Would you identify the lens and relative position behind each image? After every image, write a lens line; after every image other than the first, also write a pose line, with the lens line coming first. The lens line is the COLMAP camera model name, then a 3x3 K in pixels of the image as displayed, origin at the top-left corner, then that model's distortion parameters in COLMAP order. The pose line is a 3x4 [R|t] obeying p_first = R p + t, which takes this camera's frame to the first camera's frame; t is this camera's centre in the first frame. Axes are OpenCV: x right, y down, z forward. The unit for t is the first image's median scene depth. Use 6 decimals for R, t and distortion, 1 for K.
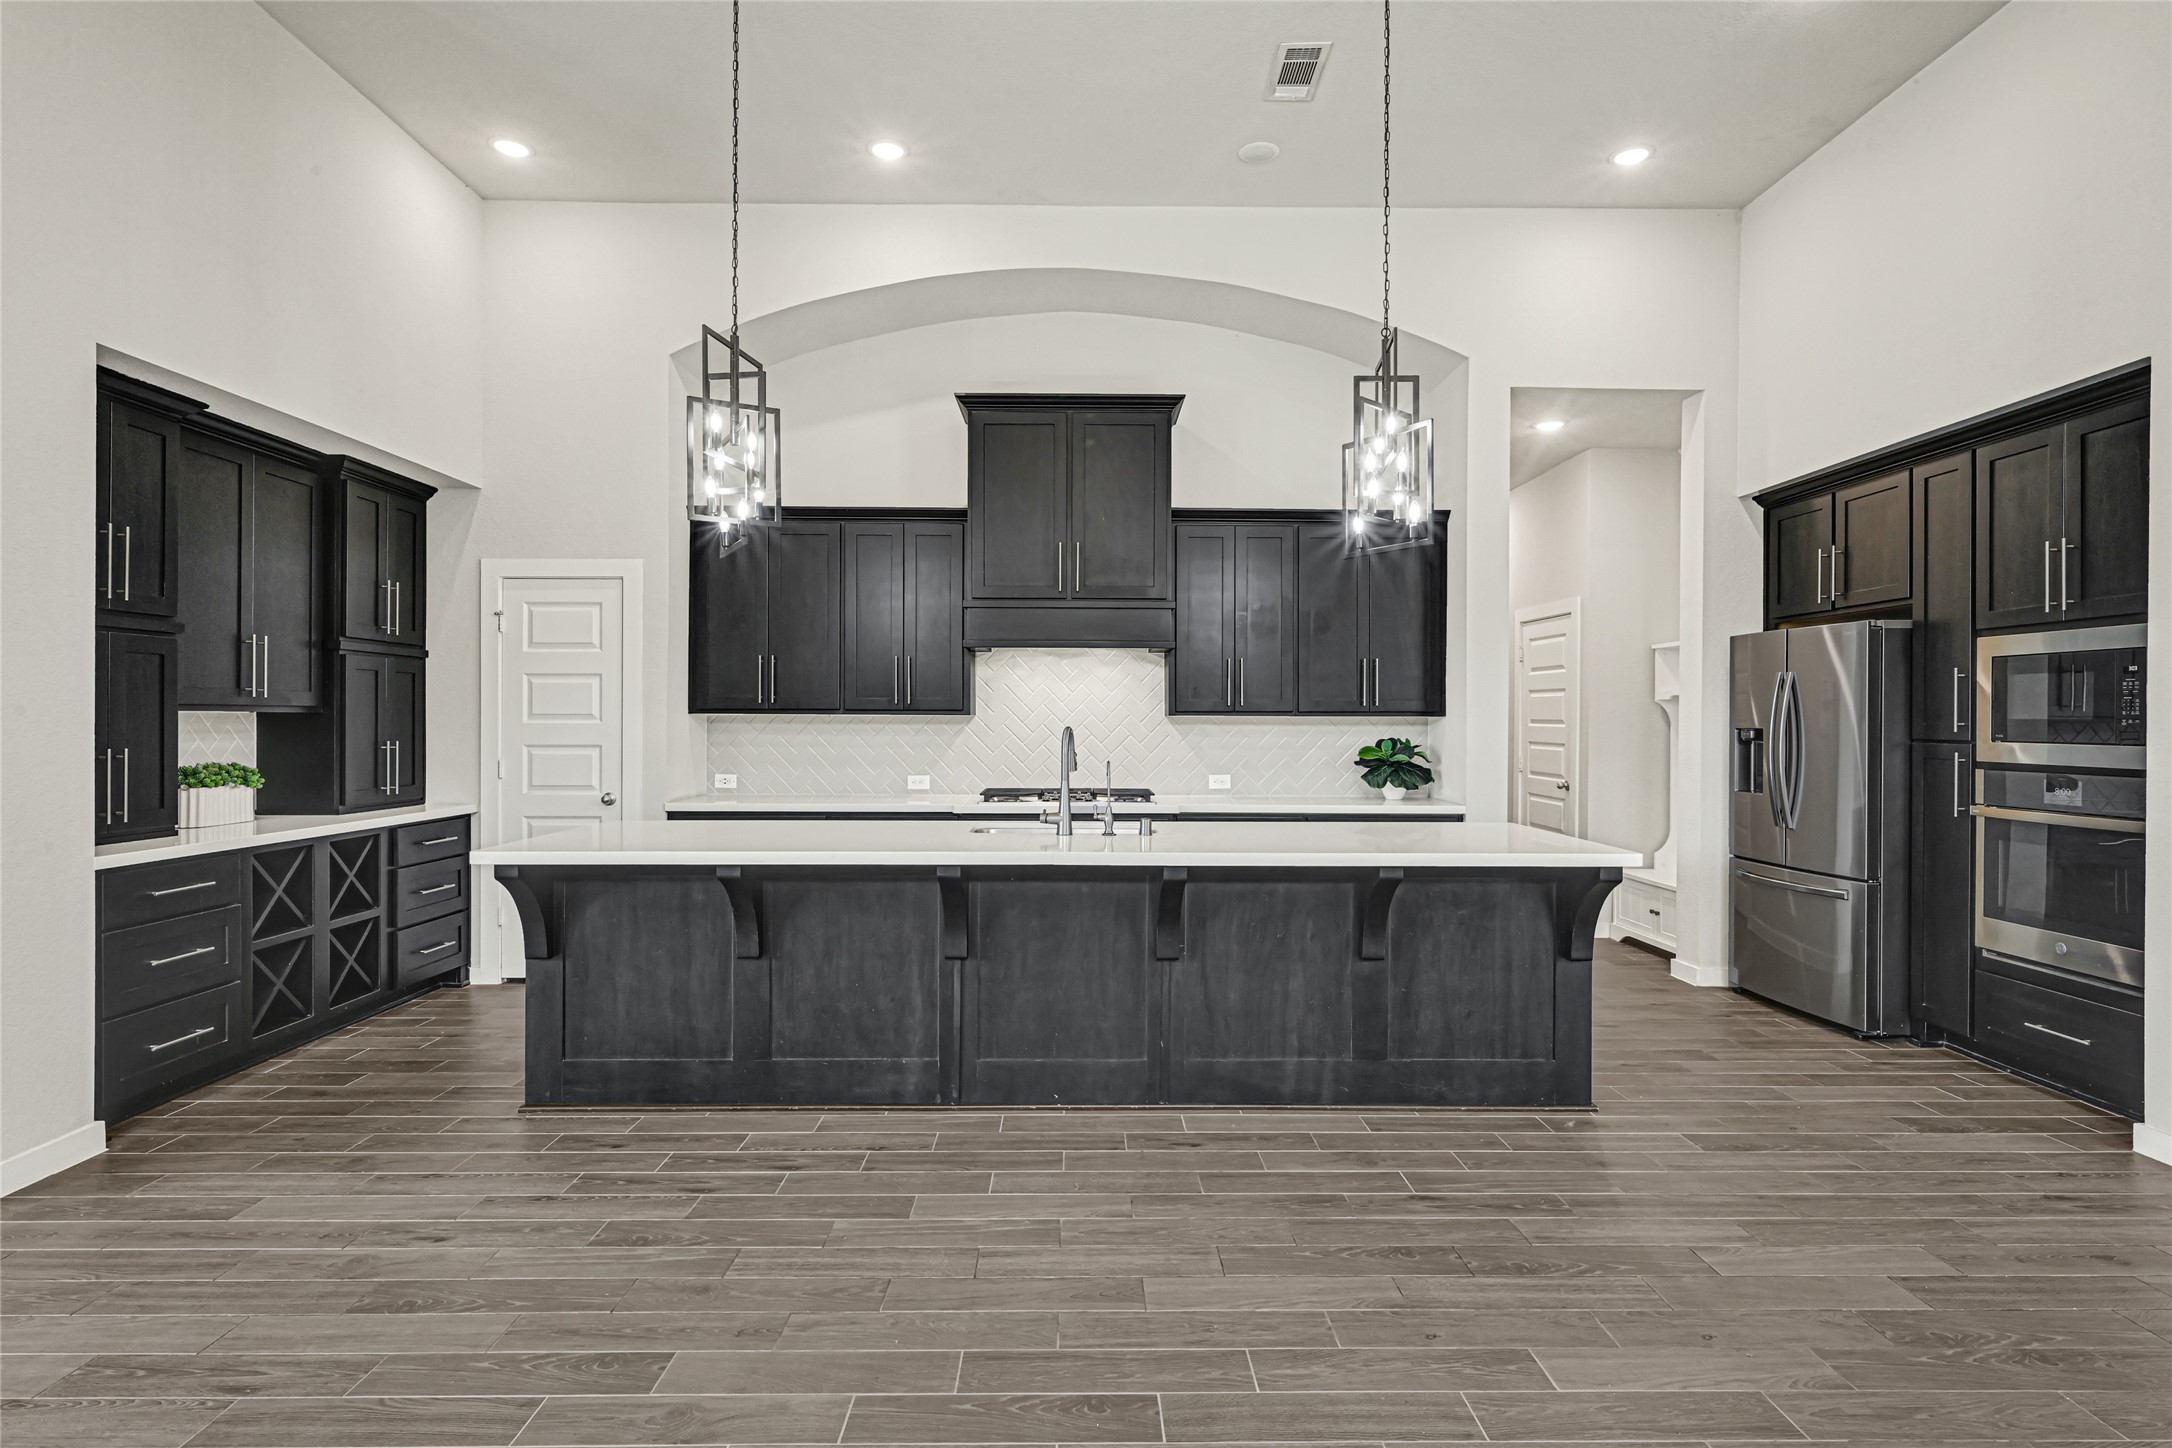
lens RADIAL K [[1114.2, 0, 1084.4], [0, 1114.2, 721.3], [0, 0, 1]] dist [-0.000327, 0.000411]
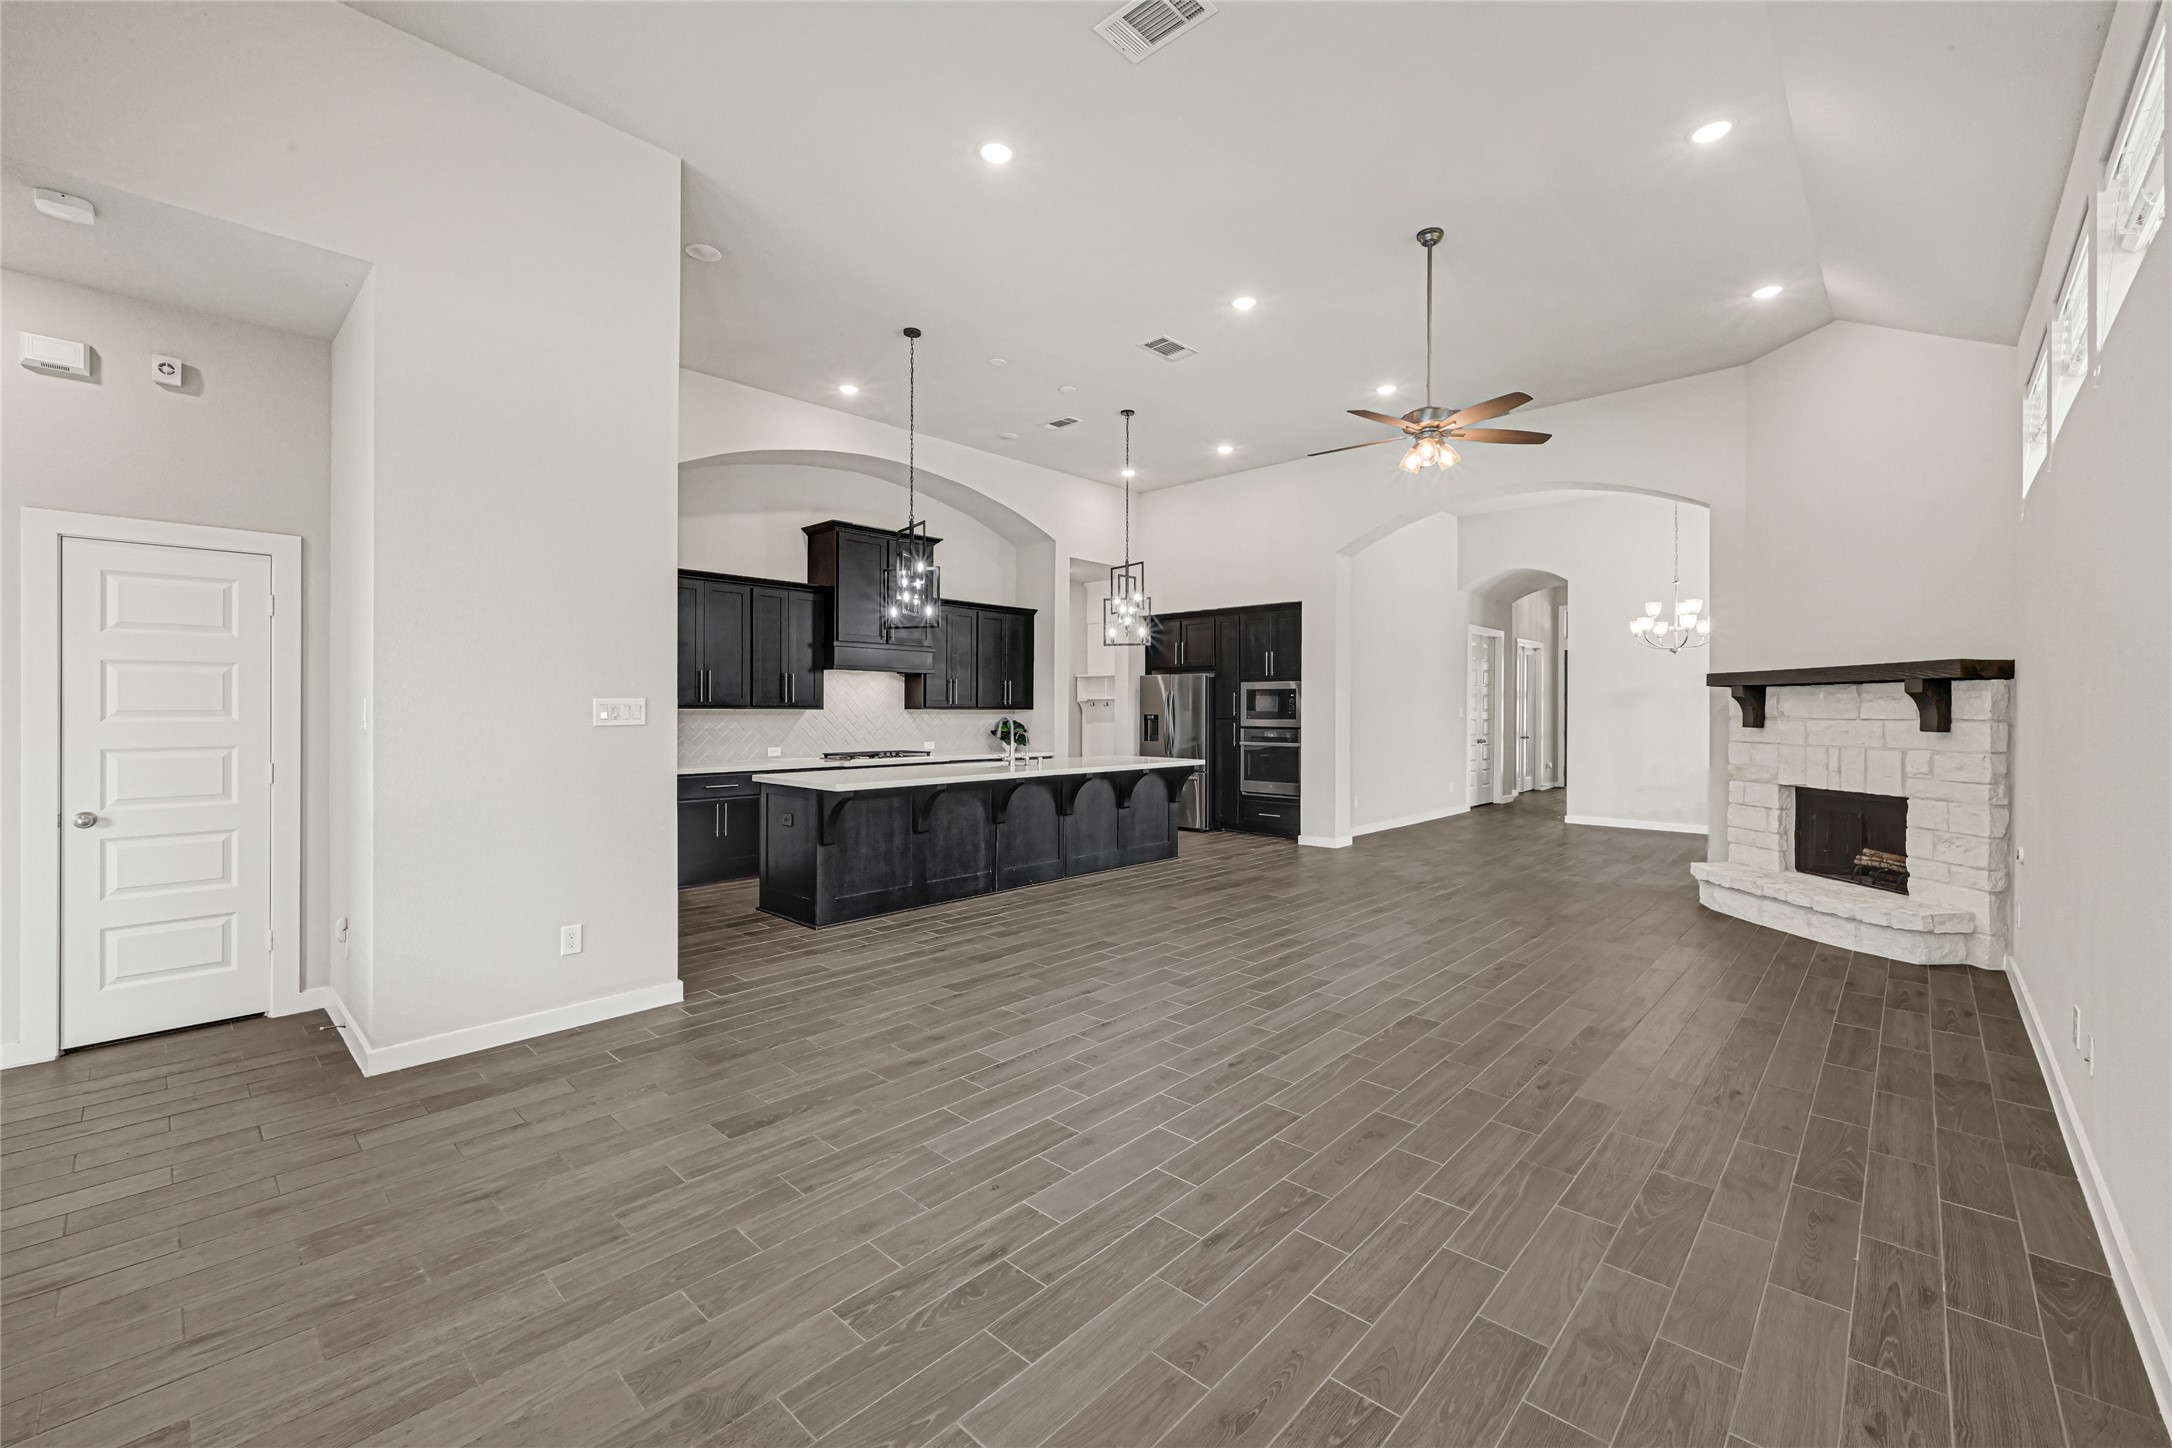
lens RADIAL K [[899.2, 0, 1074.8], [0, 899.2, 707.5], [0, 0, 1]] dist [-0.002156, 0.000508]
pose [[0.698214, -0.000691, 0.715889, -1.206912], [0.000744, 1.000000, 0.000241, -0.012318], [-0.715889, 0.000364, 0.698214, -0.313848]]
